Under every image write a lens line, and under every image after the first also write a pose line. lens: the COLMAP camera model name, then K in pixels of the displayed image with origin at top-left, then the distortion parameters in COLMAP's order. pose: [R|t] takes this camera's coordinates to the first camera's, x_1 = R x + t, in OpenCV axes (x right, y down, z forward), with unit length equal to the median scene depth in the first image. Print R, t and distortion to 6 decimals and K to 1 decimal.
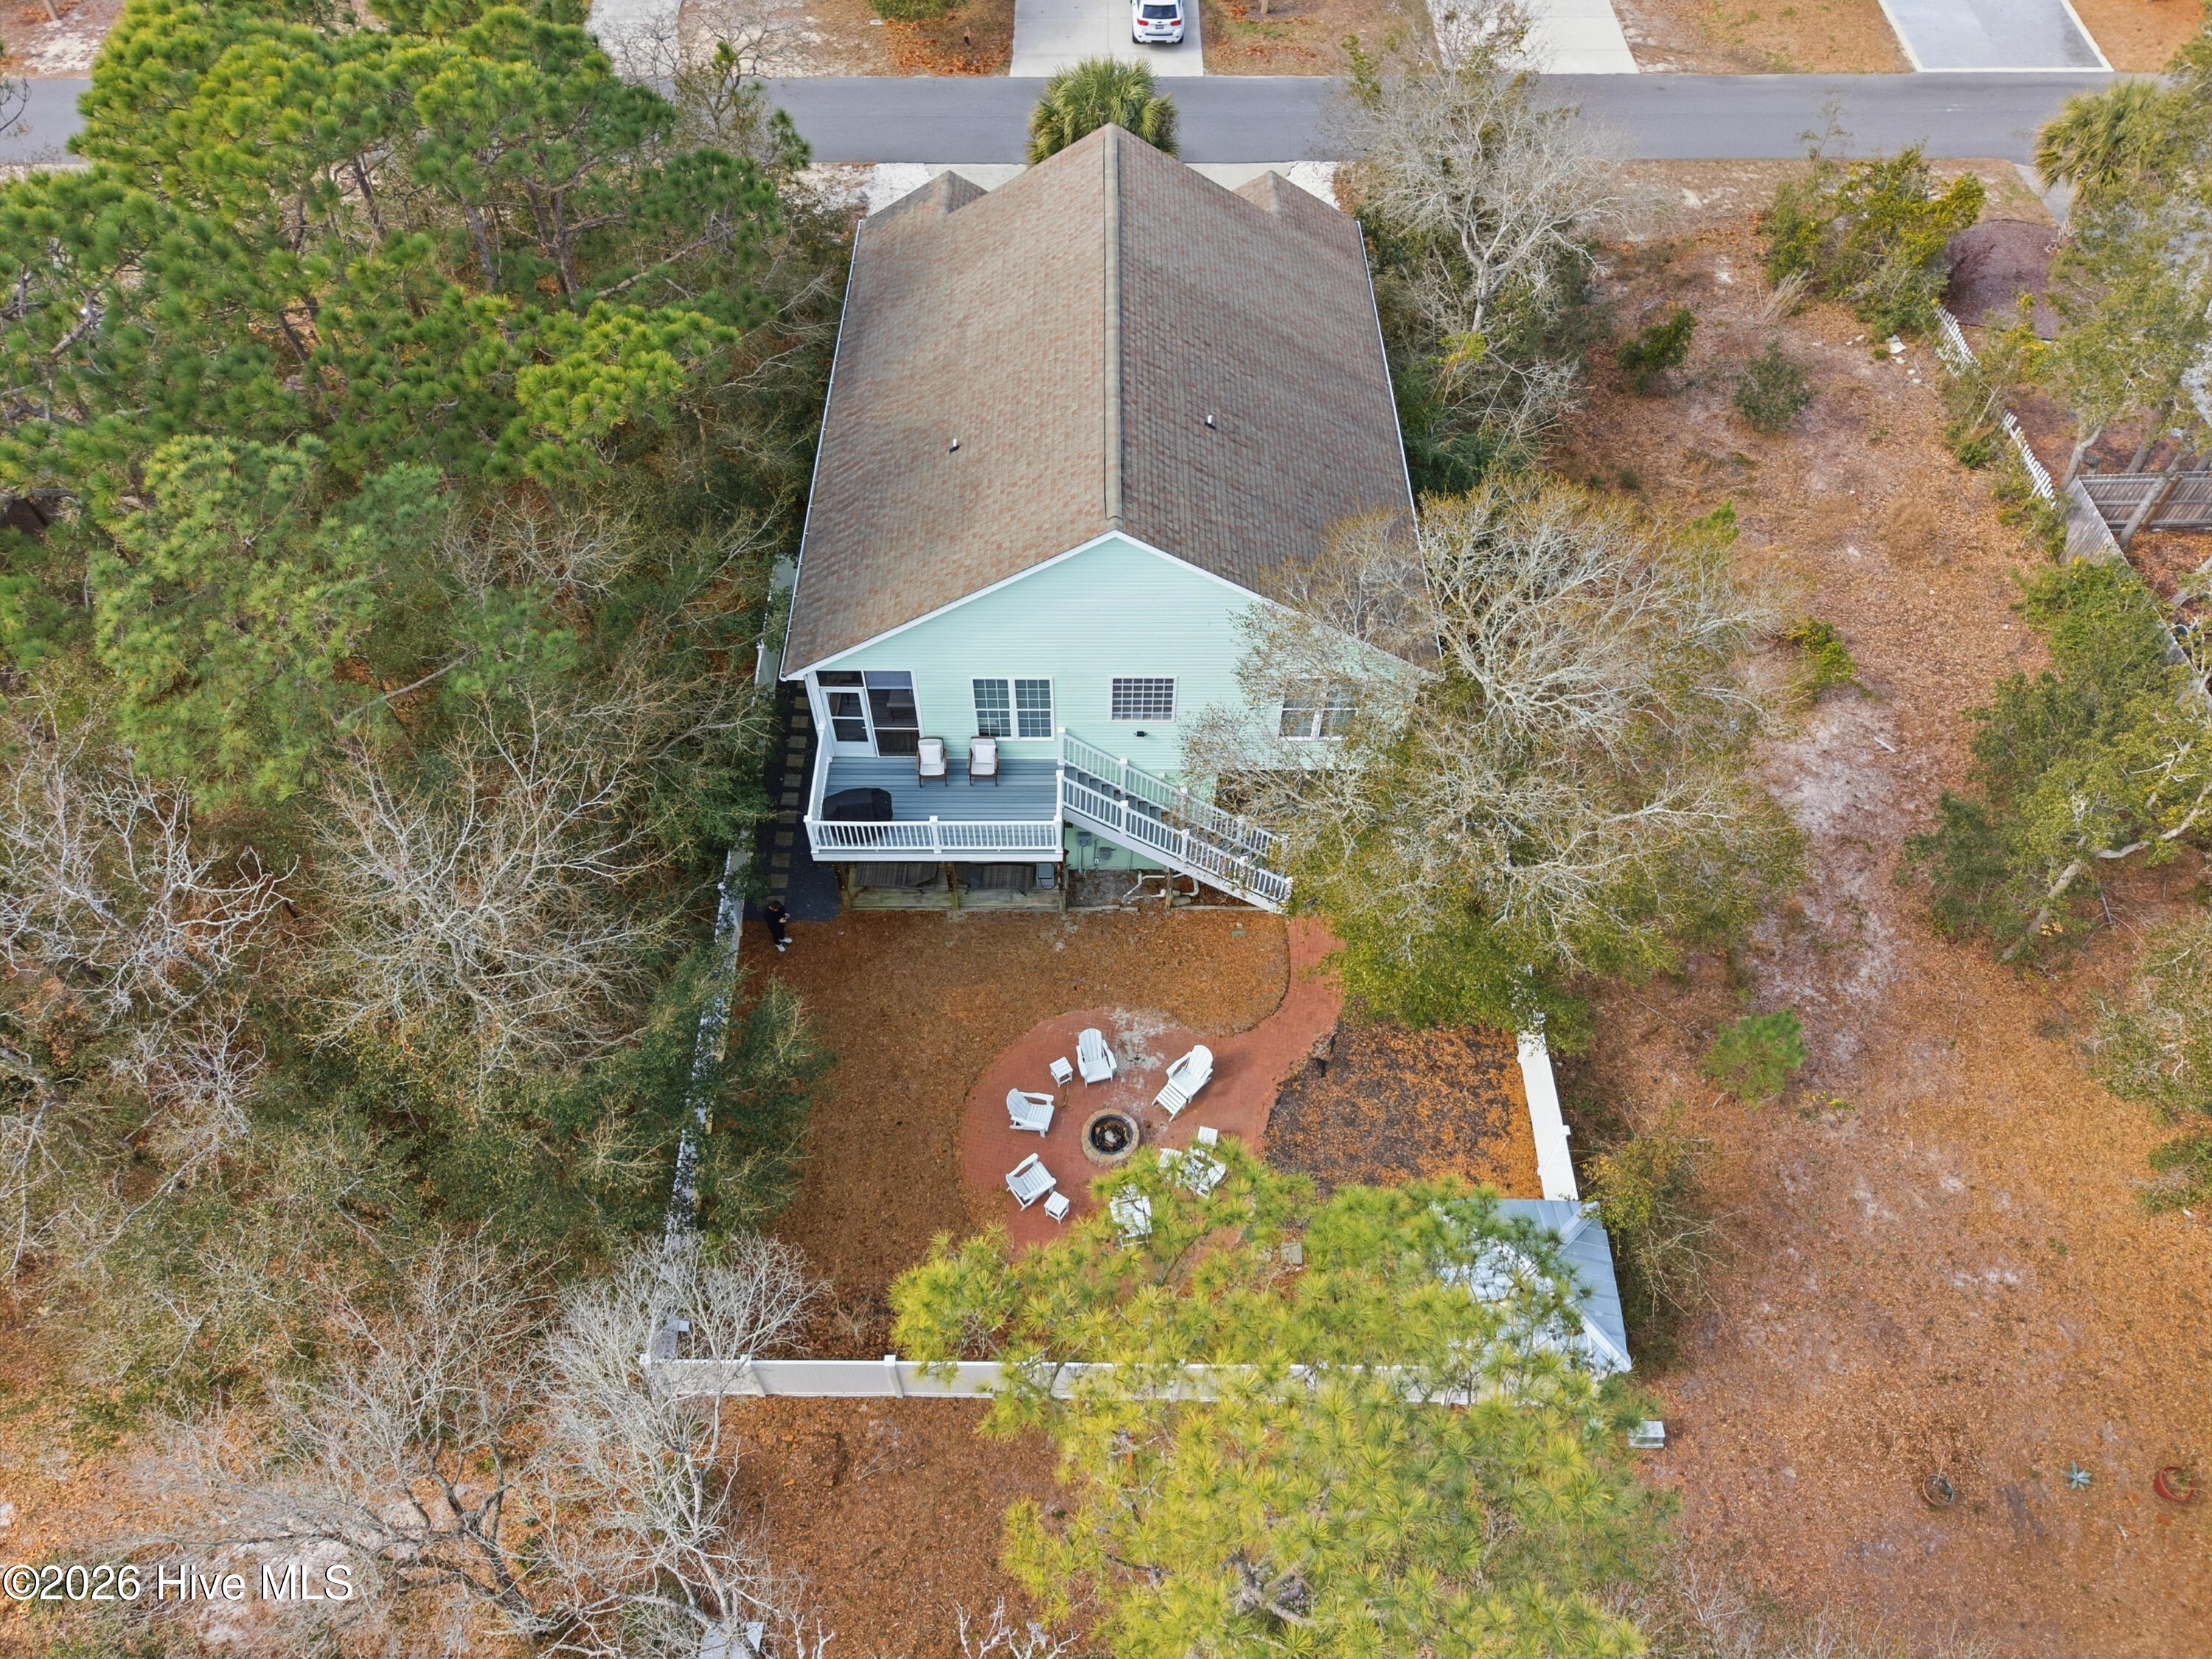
lens RADIAL K [[1508.5, 0, 1100.2], [0, 1508.5, 830.1], [0, 0, 1]] dist [-0.000114, -0.006787]
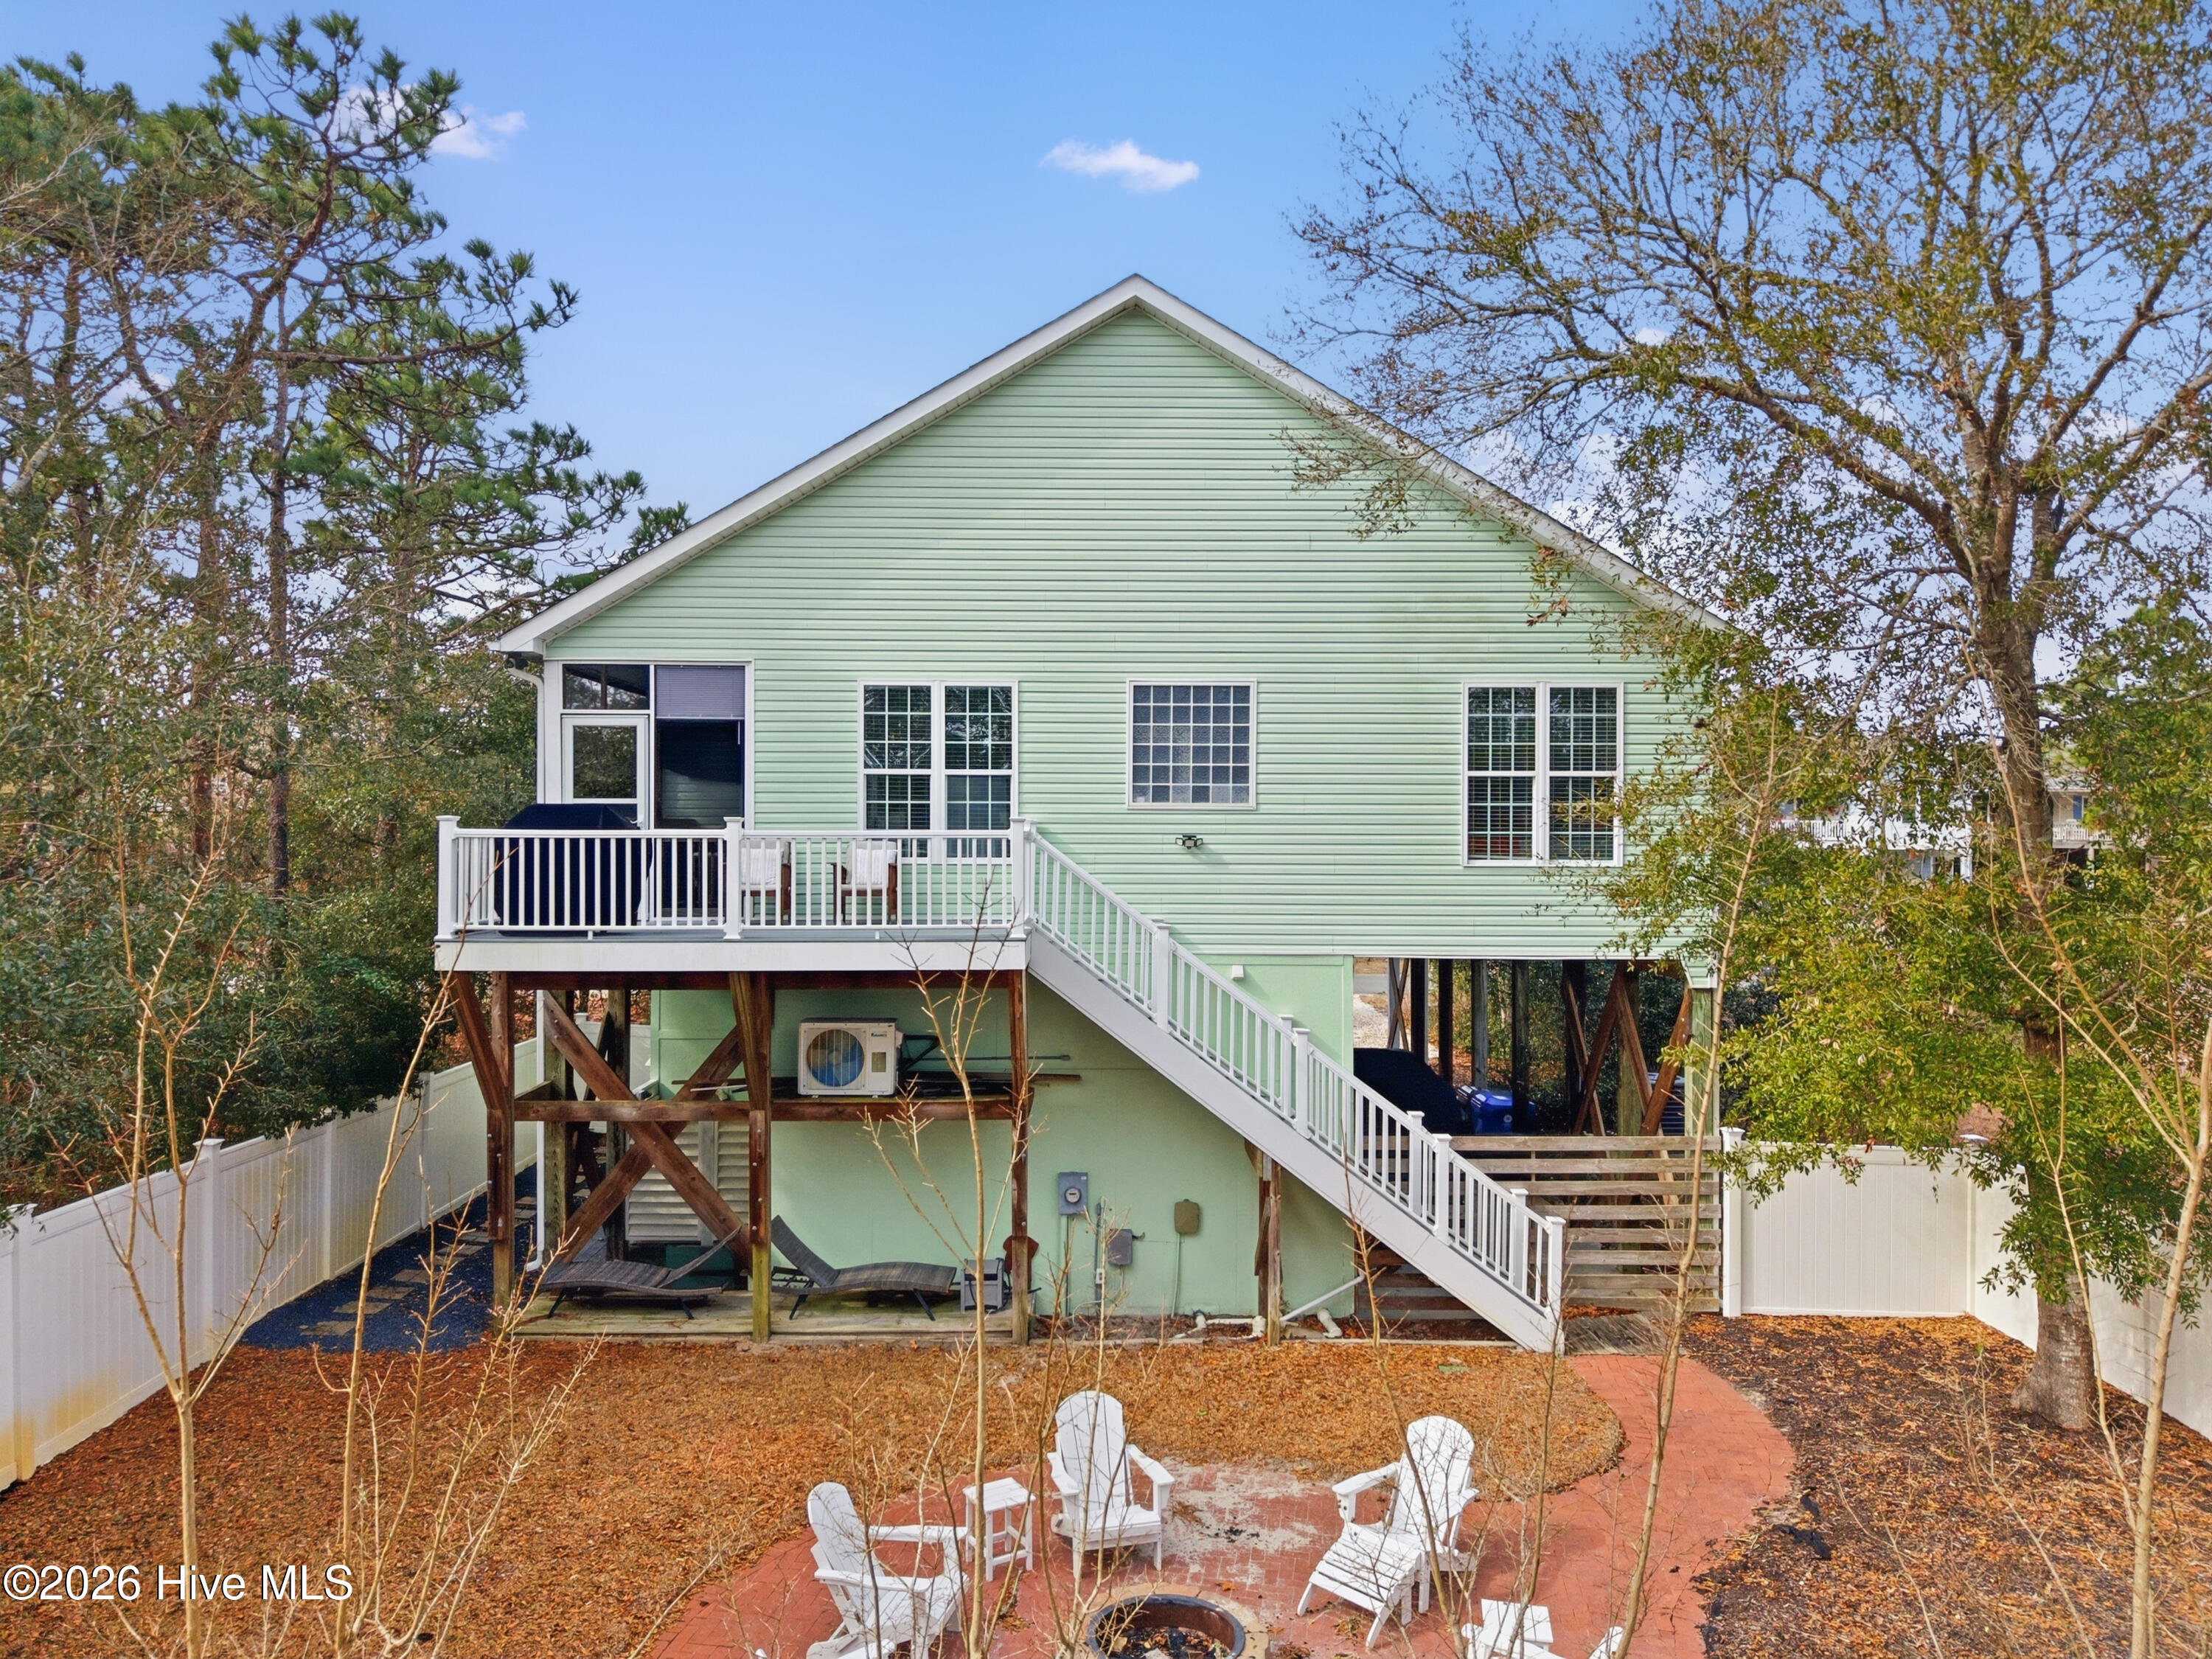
lens RADIAL K [[1508.5, 0, 1115.0], [0, 1508.5, 829.3], [0, 0, 1]] dist [-0.000114, -0.006787]
pose [[0.999829, -0.000036, 0.018510, -0.007585], [0.015203, 0.572048, -0.820079, 0.346575], [-0.010559, 0.820220, 0.571950, 0.724362]]
